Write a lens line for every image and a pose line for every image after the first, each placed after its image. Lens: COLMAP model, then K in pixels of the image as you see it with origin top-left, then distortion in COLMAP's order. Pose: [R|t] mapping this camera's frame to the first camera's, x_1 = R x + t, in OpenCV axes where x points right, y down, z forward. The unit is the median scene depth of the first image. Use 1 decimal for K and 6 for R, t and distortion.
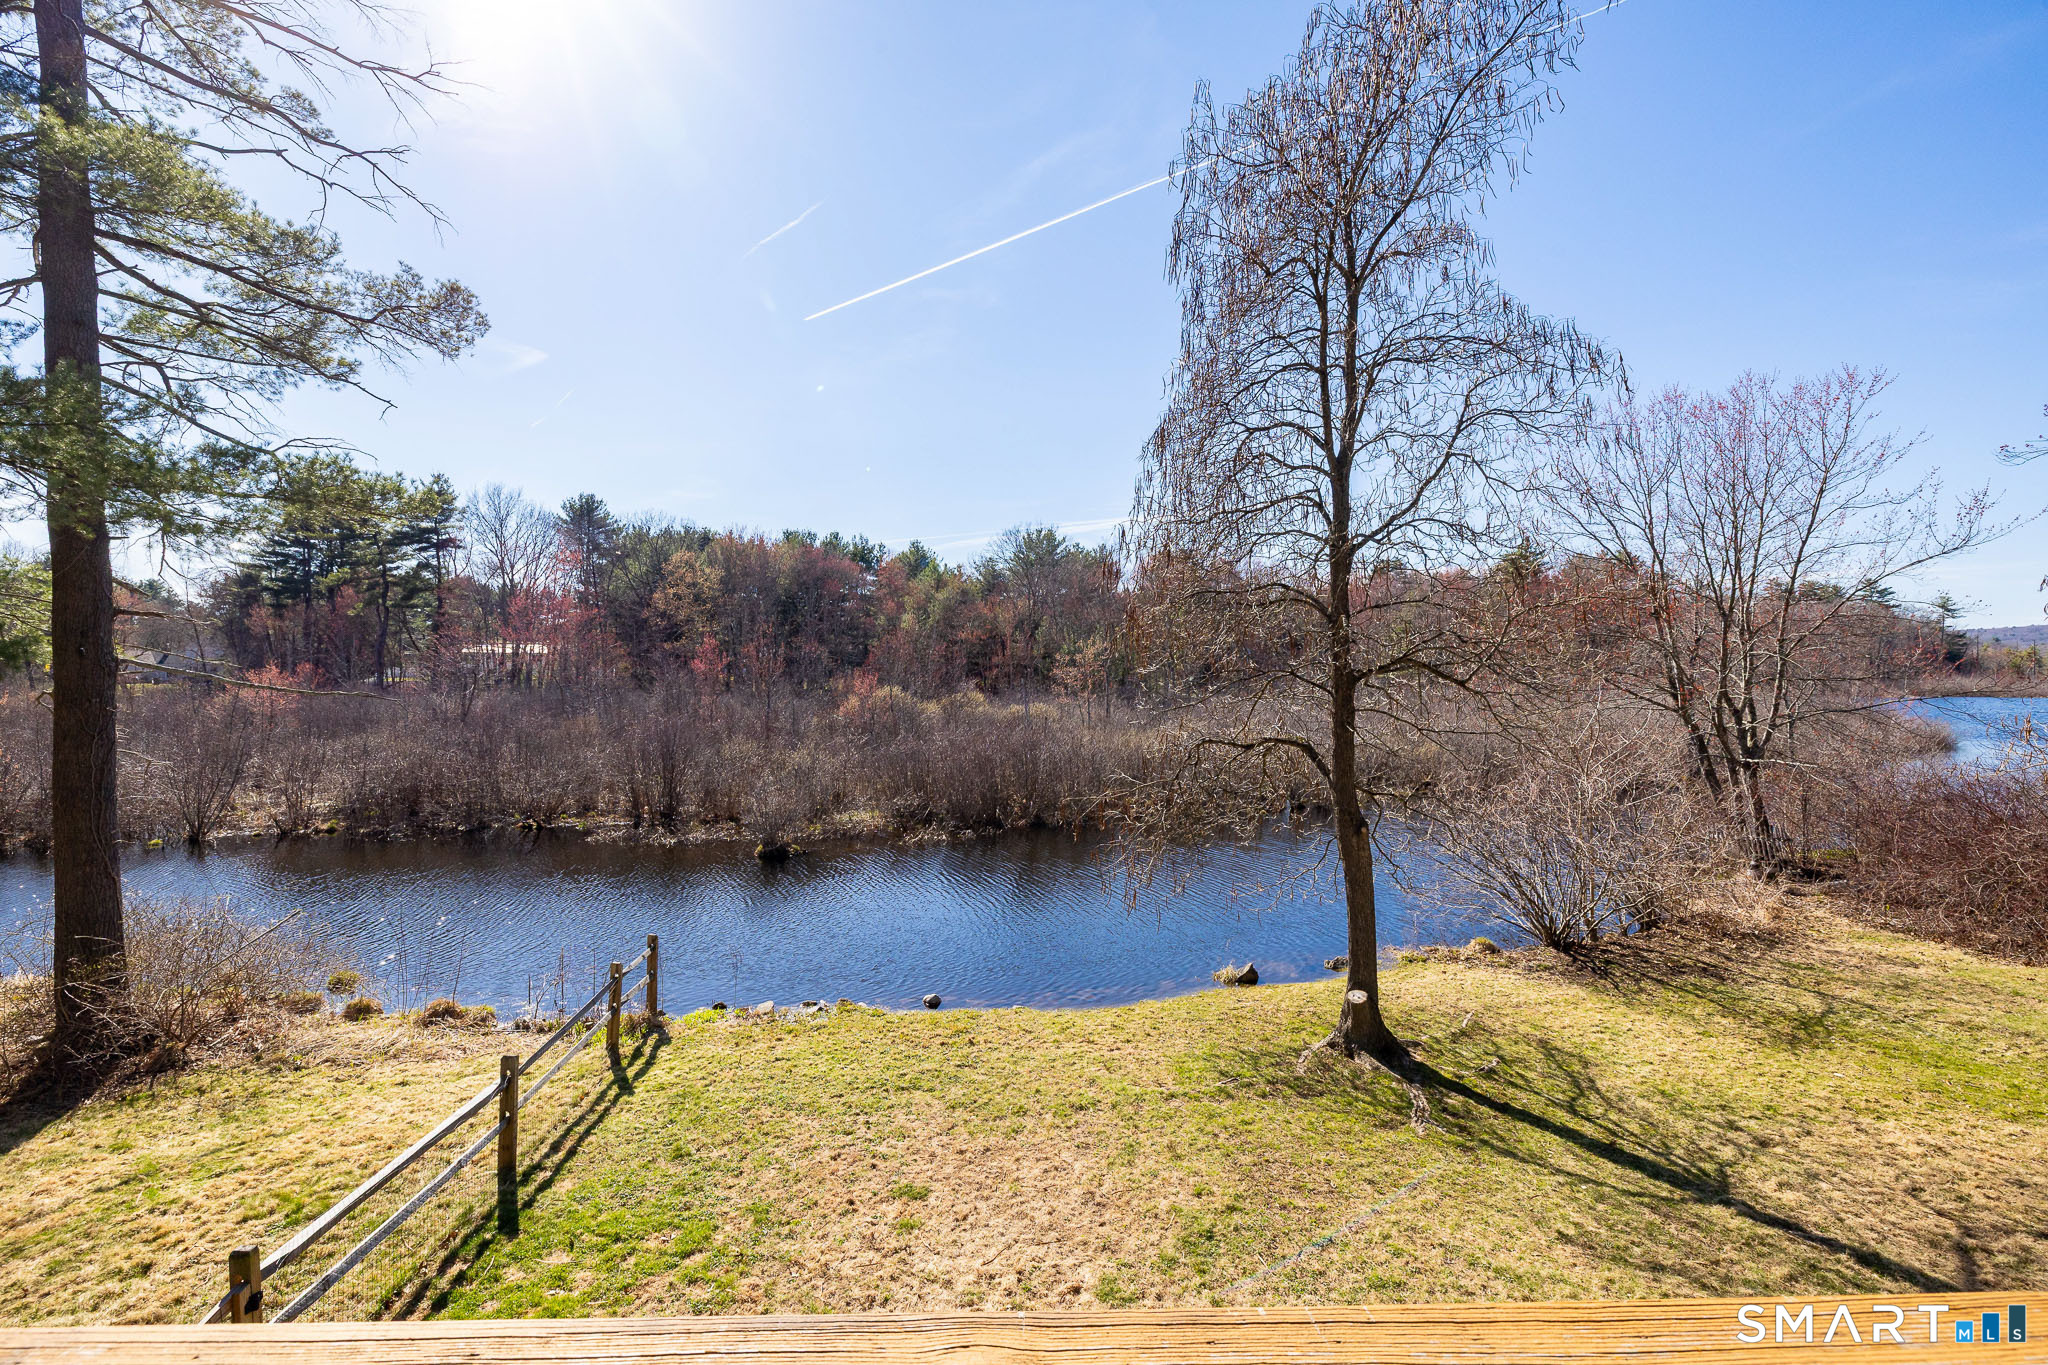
lens RADIAL K [[883.0, 0, 967.2], [0, 883.0, 676.6], [0, 0, 1]] dist [0.001305, 0.000257]
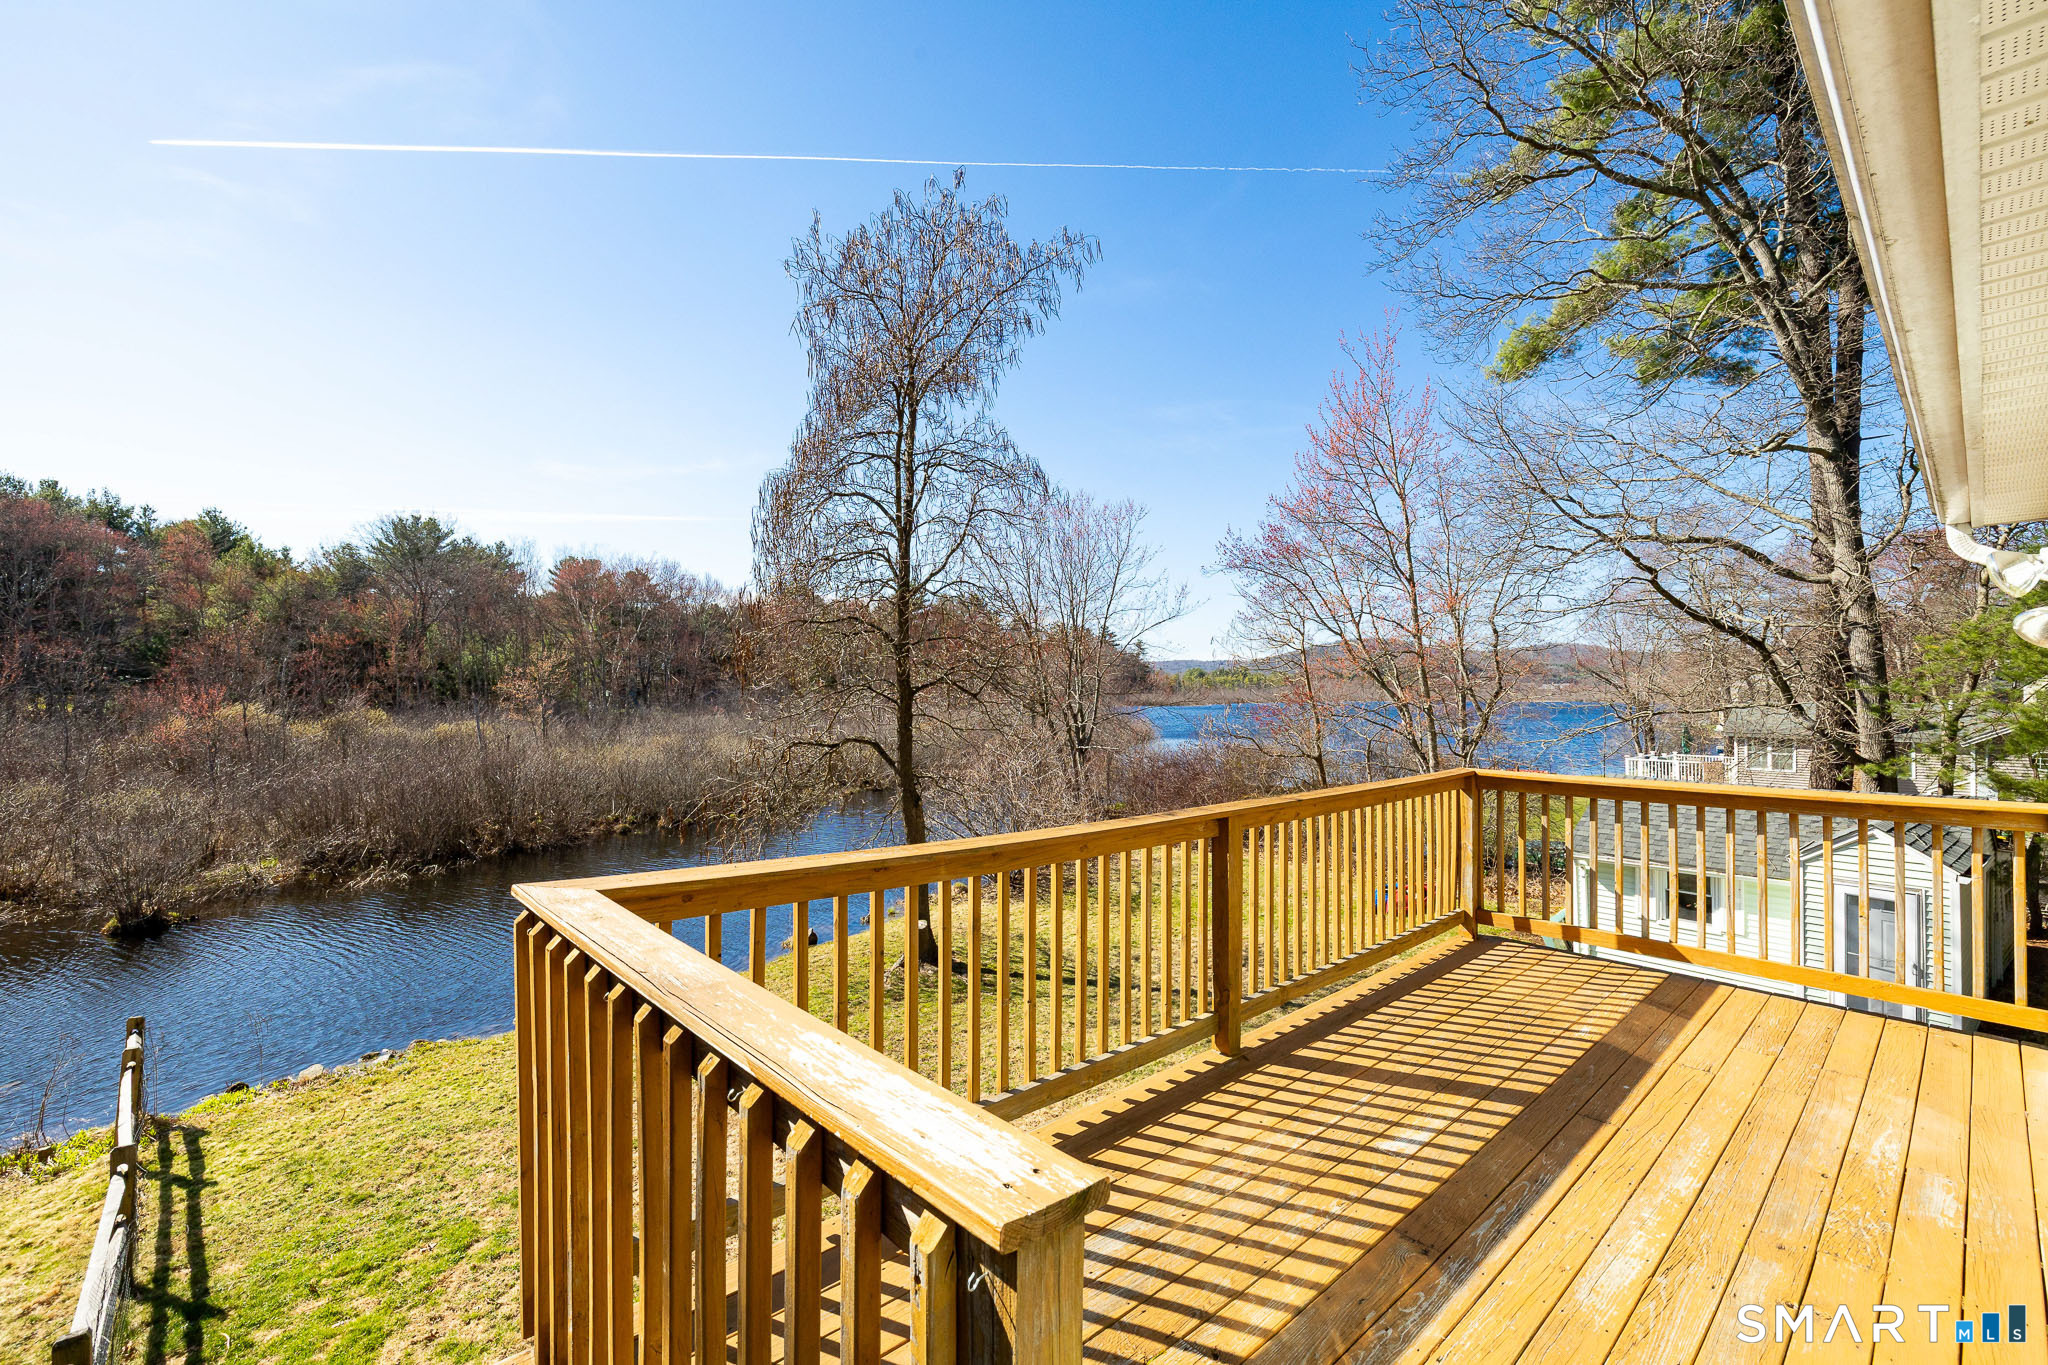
lens RADIAL K [[883.0, 0, 1040.6], [0, 883.0, 686.5], [0, 0, 1]] dist [0.001305, 0.000257]
pose [[0.743690, 0.006134, 0.668496, -0.130502], [-0.001466, 0.999970, -0.007545, 0.001433], [-0.668523, 0.004631, 0.743677, -0.055951]]
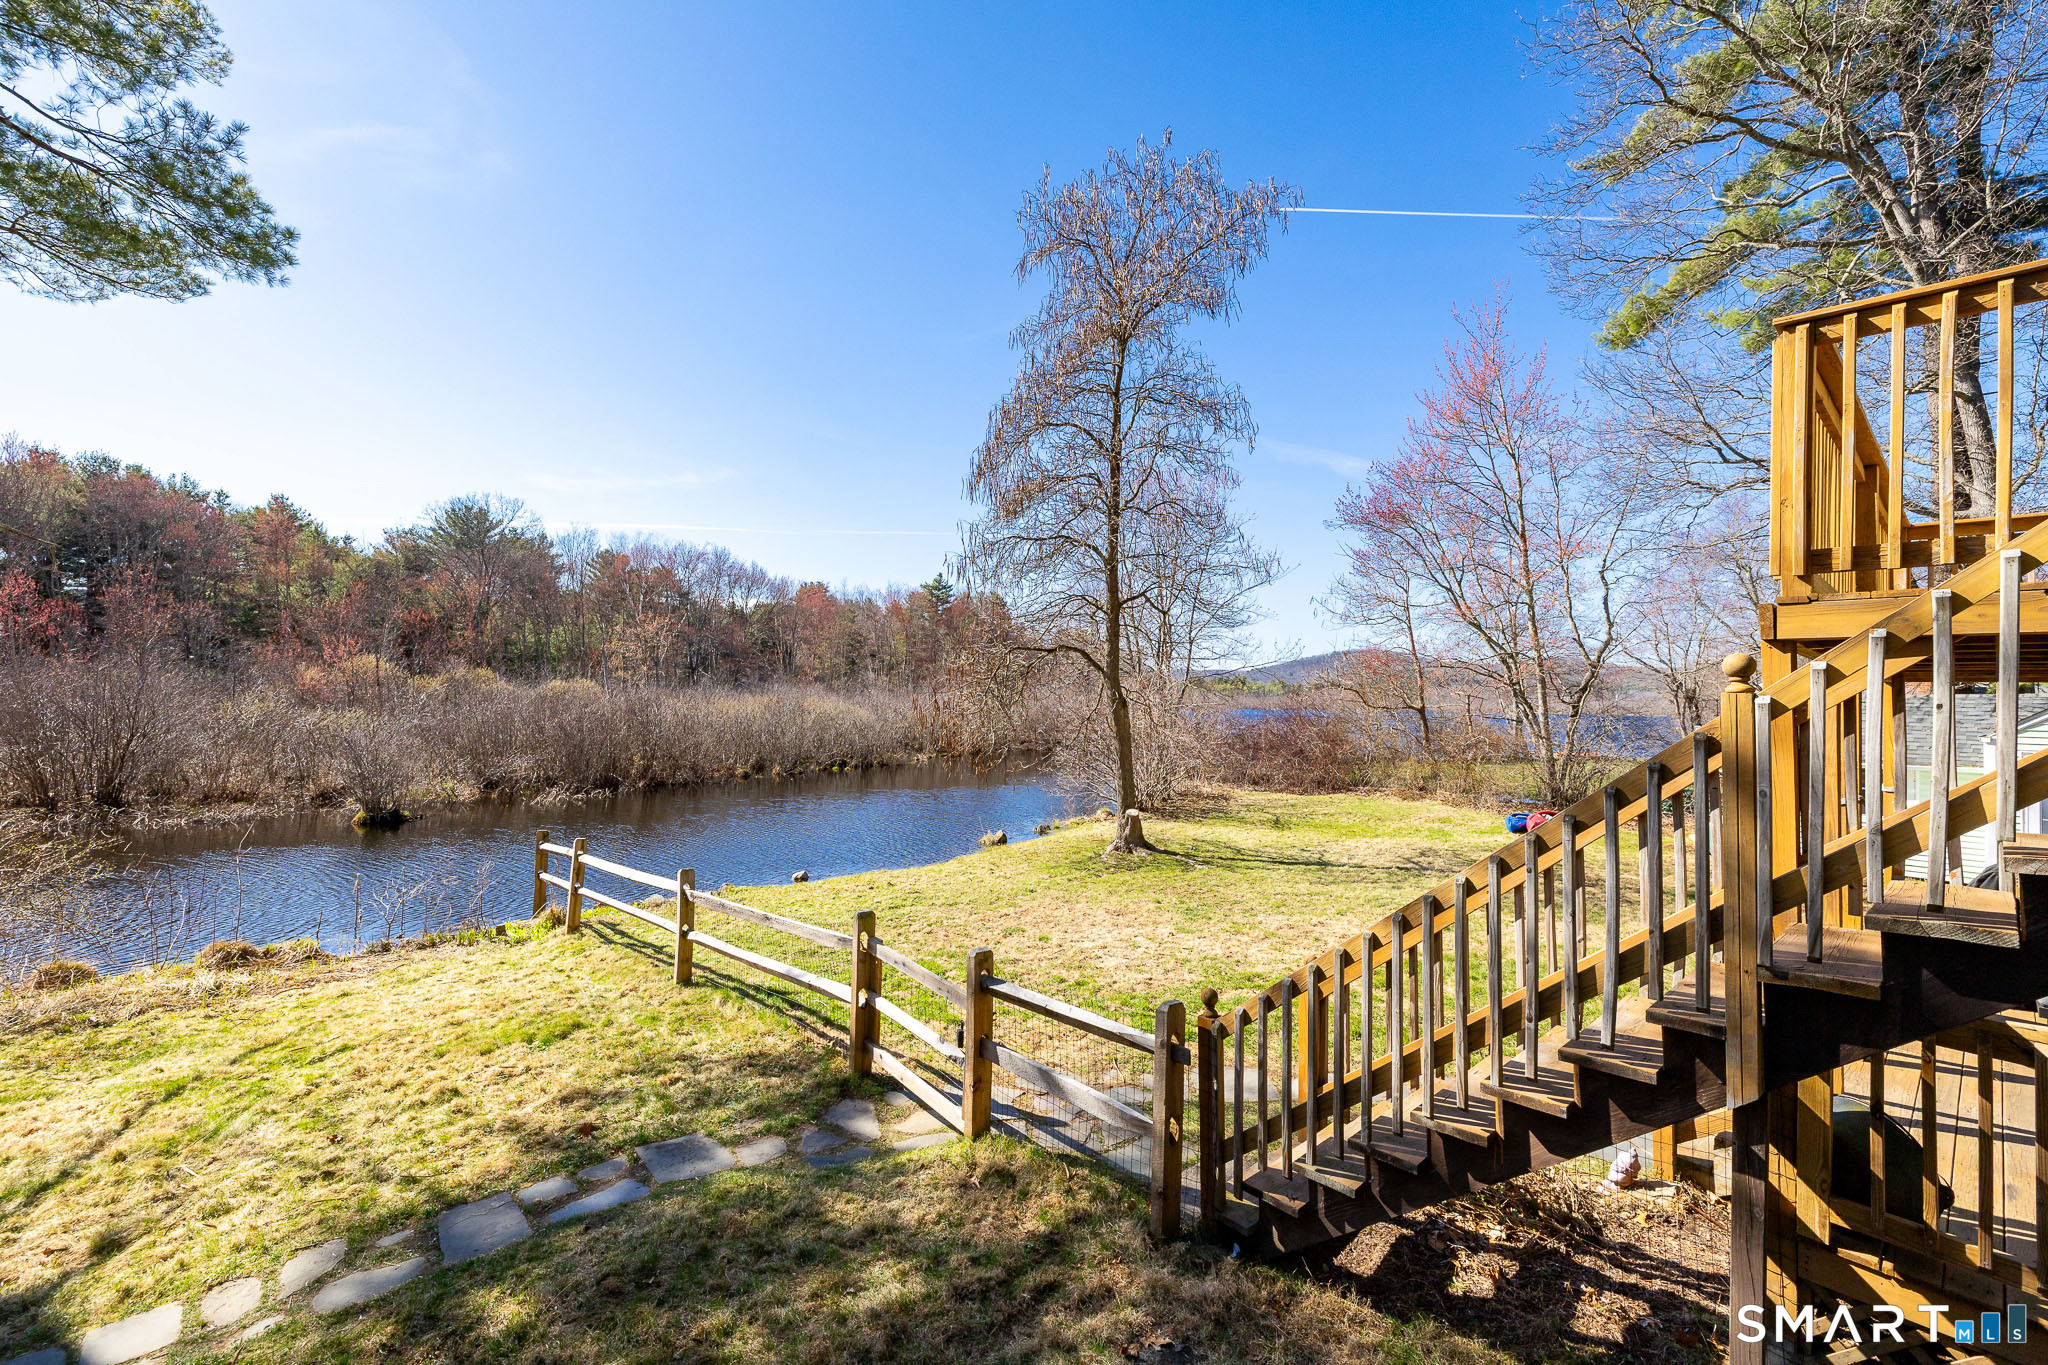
lens RADIAL K [[883.0, 0, 1009.8], [0, 883.0, 676.2], [0, 0, 1]] dist [0.001305, 0.000257]
pose [[0.756652, 0.034480, 0.652908, -0.268970], [-0.016793, 0.999304, -0.033312, 0.071875], [-0.653602, 0.014241, 0.756704, 0.002125]]
